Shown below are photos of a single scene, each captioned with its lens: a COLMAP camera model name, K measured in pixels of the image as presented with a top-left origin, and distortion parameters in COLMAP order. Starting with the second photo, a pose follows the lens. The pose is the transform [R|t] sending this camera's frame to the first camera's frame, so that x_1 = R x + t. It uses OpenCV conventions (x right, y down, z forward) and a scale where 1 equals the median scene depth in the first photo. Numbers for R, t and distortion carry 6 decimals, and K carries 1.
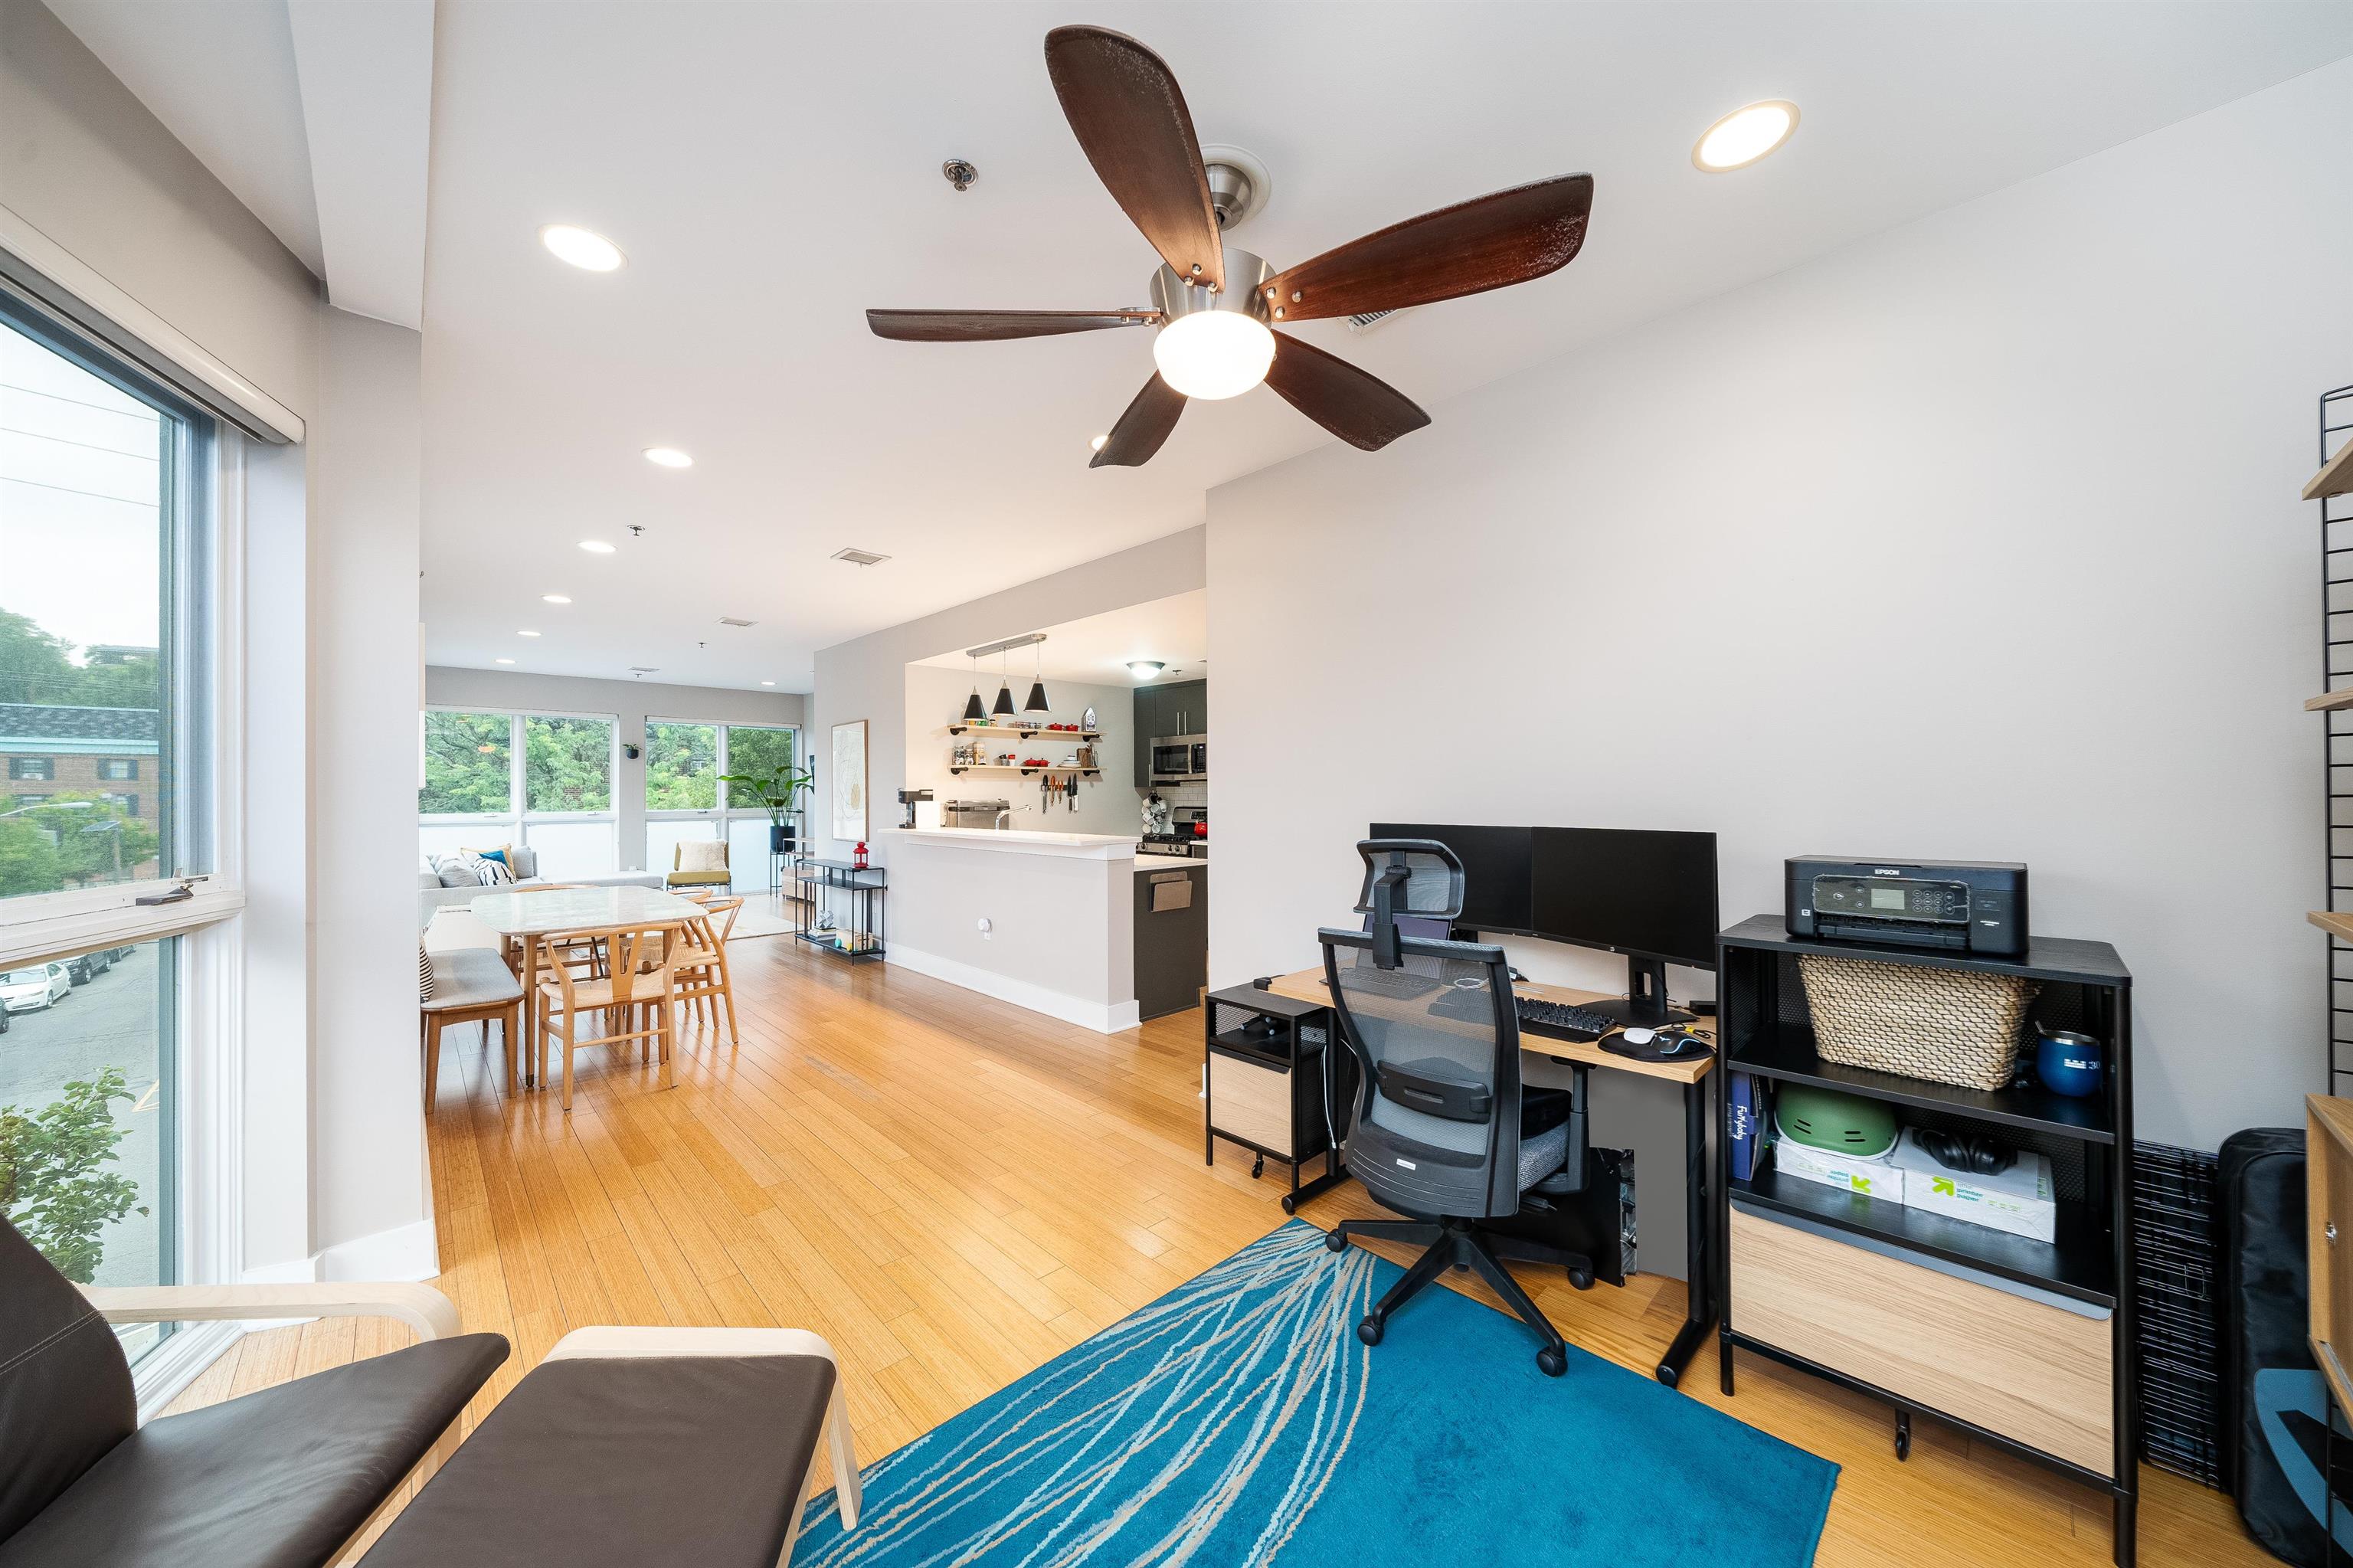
lens RADIAL K [[812.3, 0, 1180.8], [0, 812.3, 788.3], [0, 0, 1]] dist [-0.002346, -0.000196]
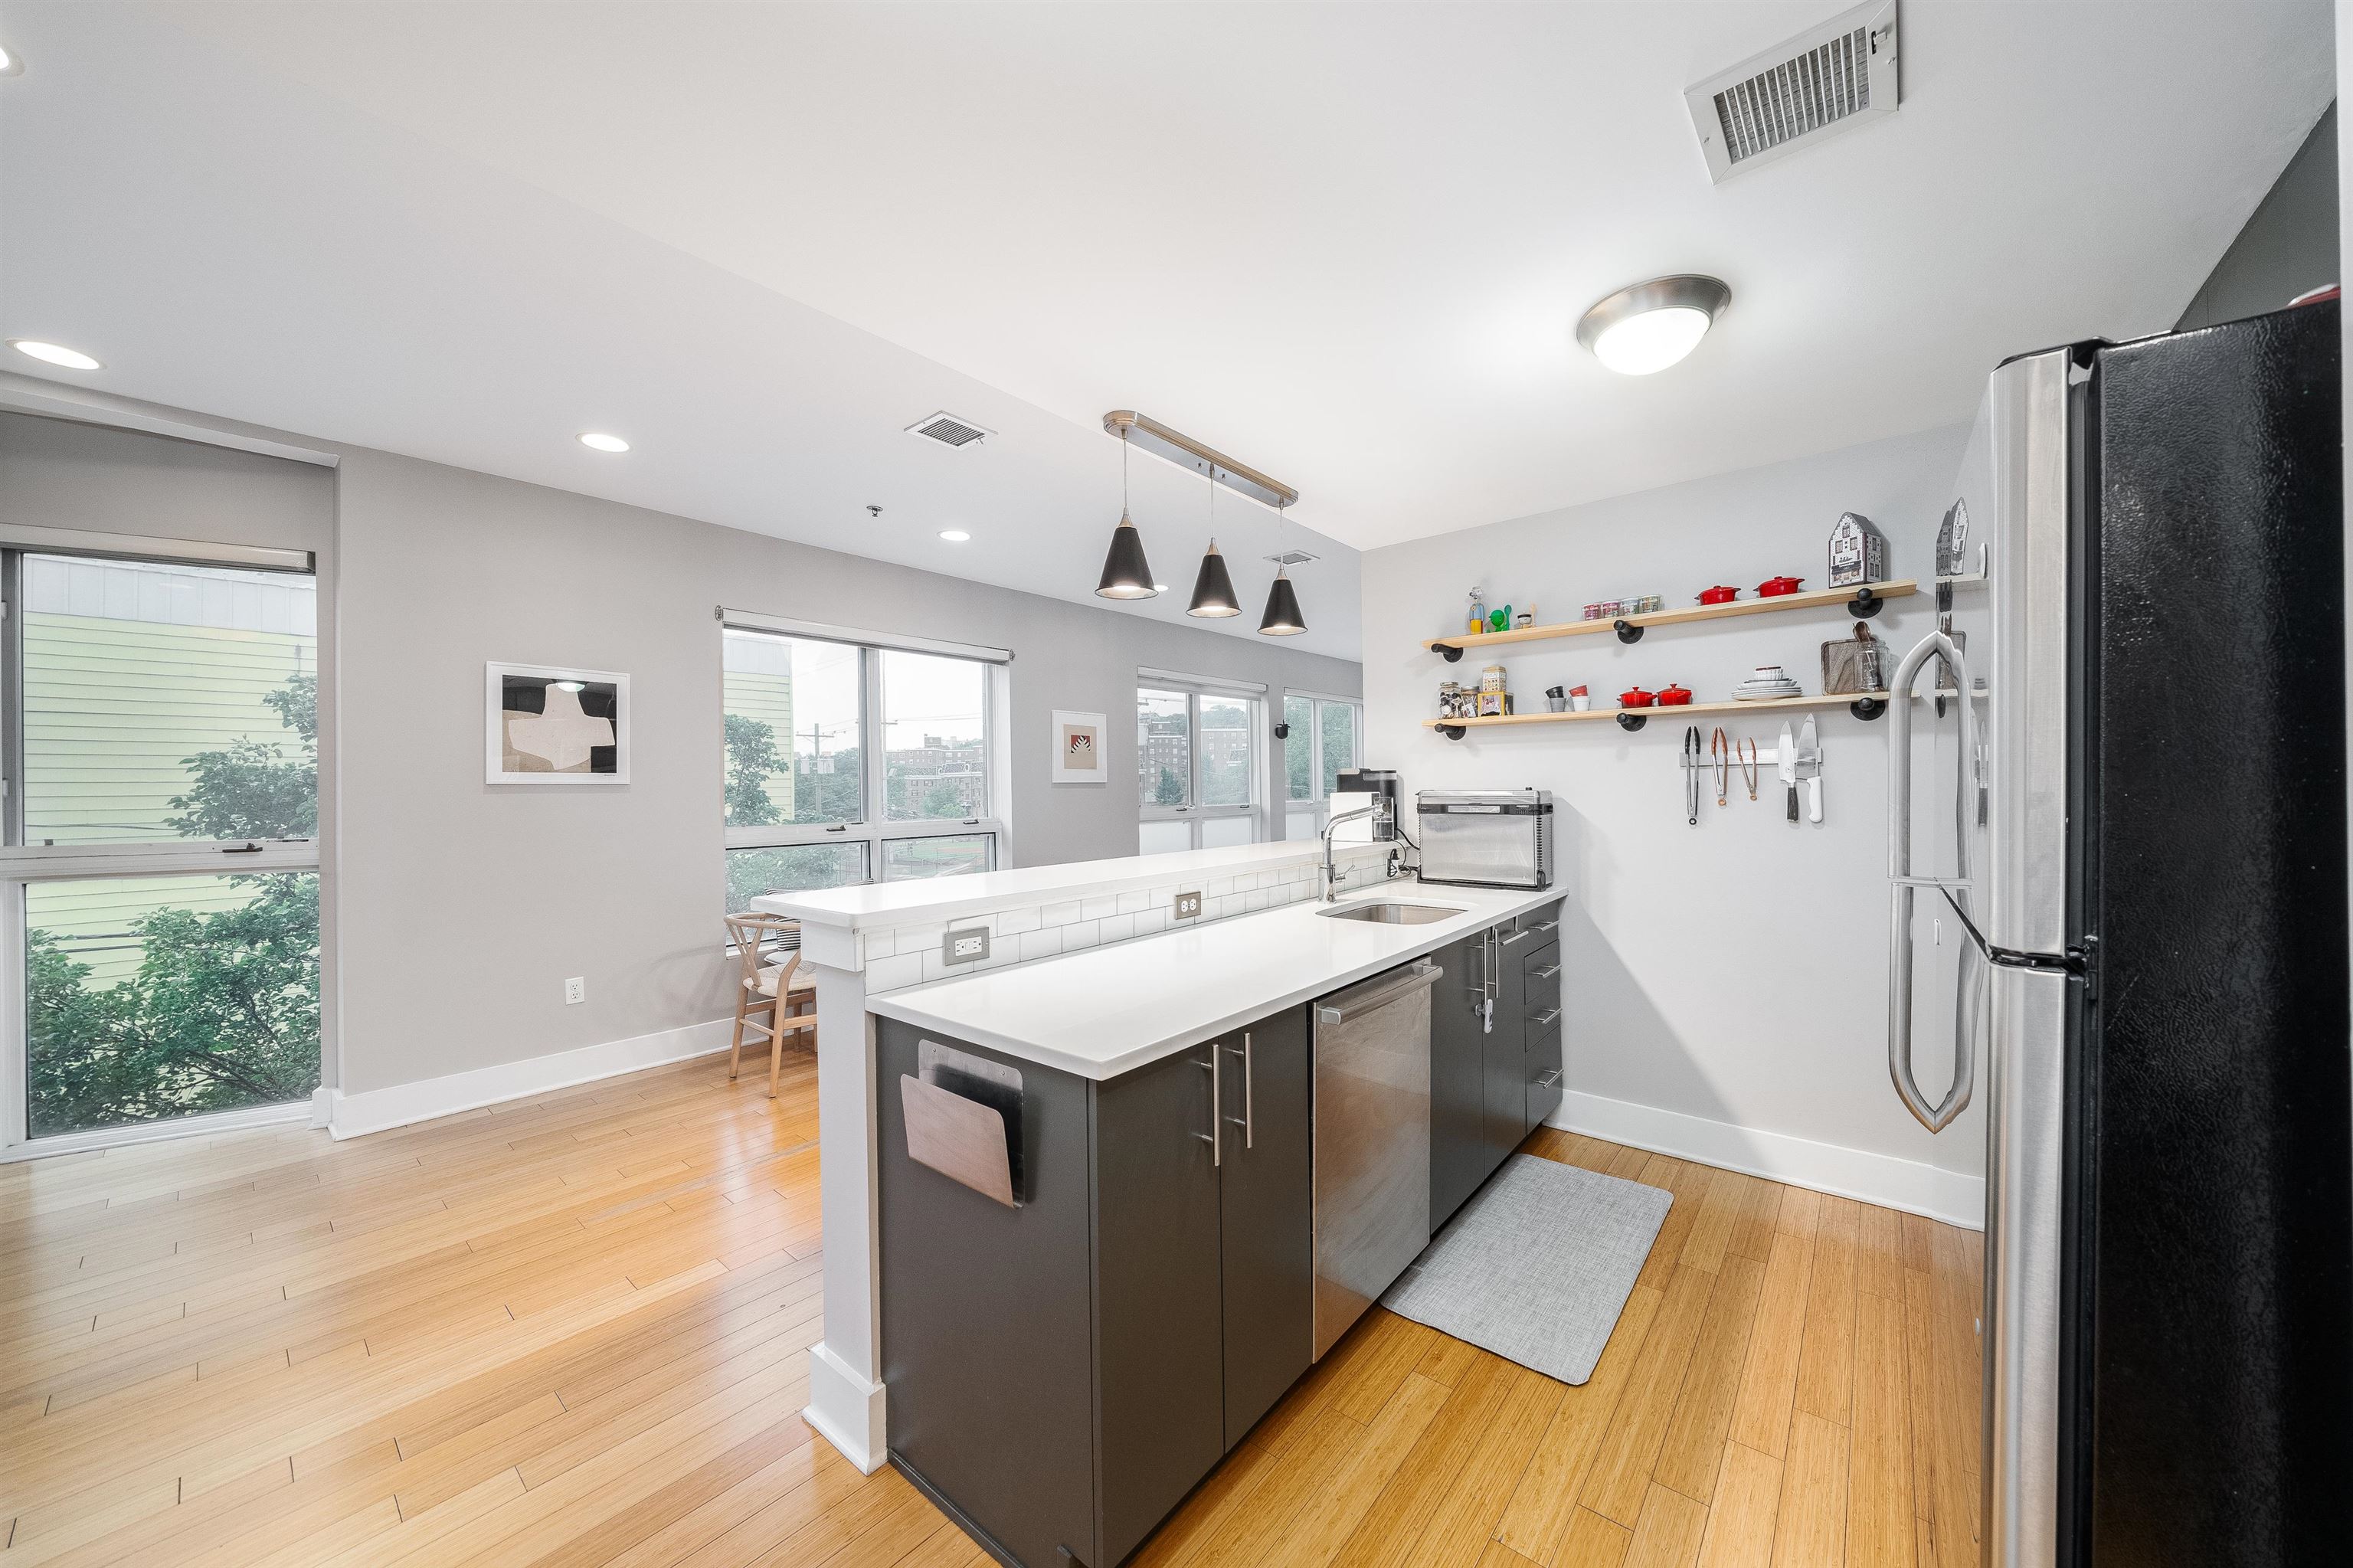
lens RADIAL K [[833.4, 0, 1203.8], [0, 833.4, 782.8], [0, 0, 1]] dist [-0.001110, -0.000111]
pose [[0.119551, -0.000322, -0.992828, 0.200714], [0.018319, 0.999830, 0.001882, 0.005683], [0.992659, -0.018412, 0.119537, 0.716124]]
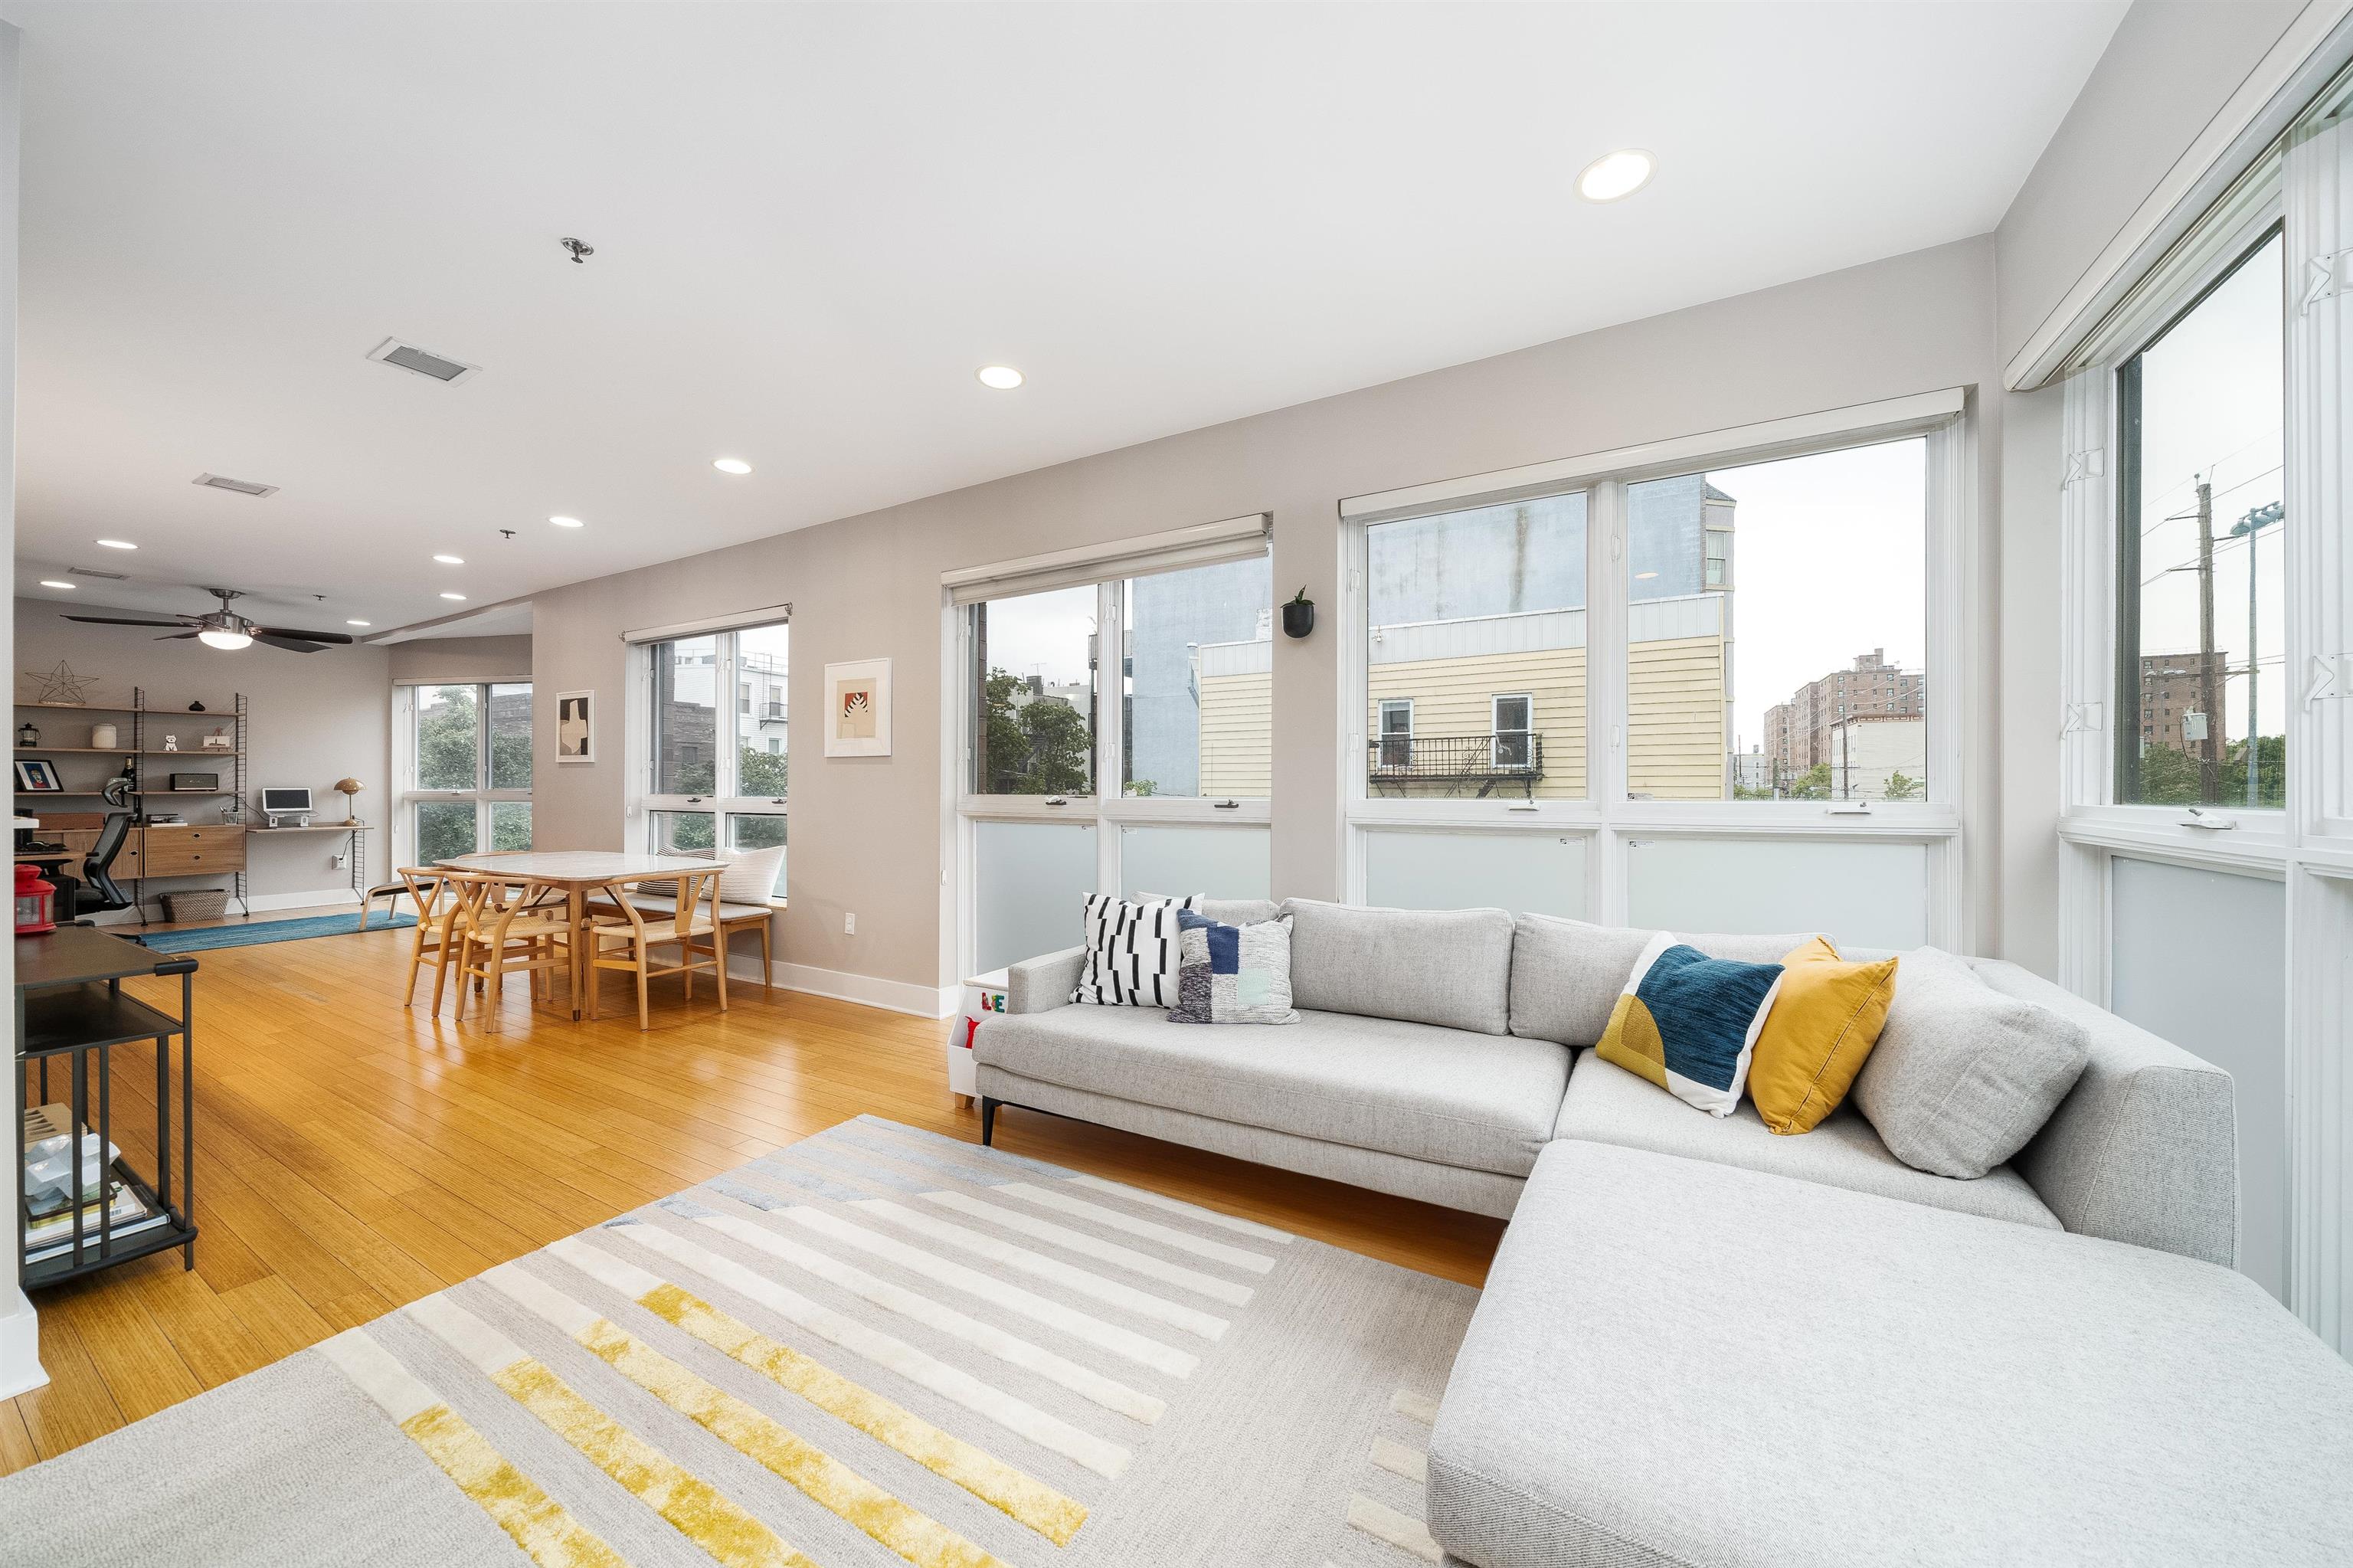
lens RADIAL K [[825.8, 0, 1185.7], [0, 825.8, 785.7], [0, 0, 1]] dist [-0.003134, -0.000375]
pose [[-0.960930, 0.003513, -0.276770, -0.723771], [0.005240, 0.999971, -0.005500, 0.031572], [0.276743, -0.006735, -0.960921, 1.361906]]
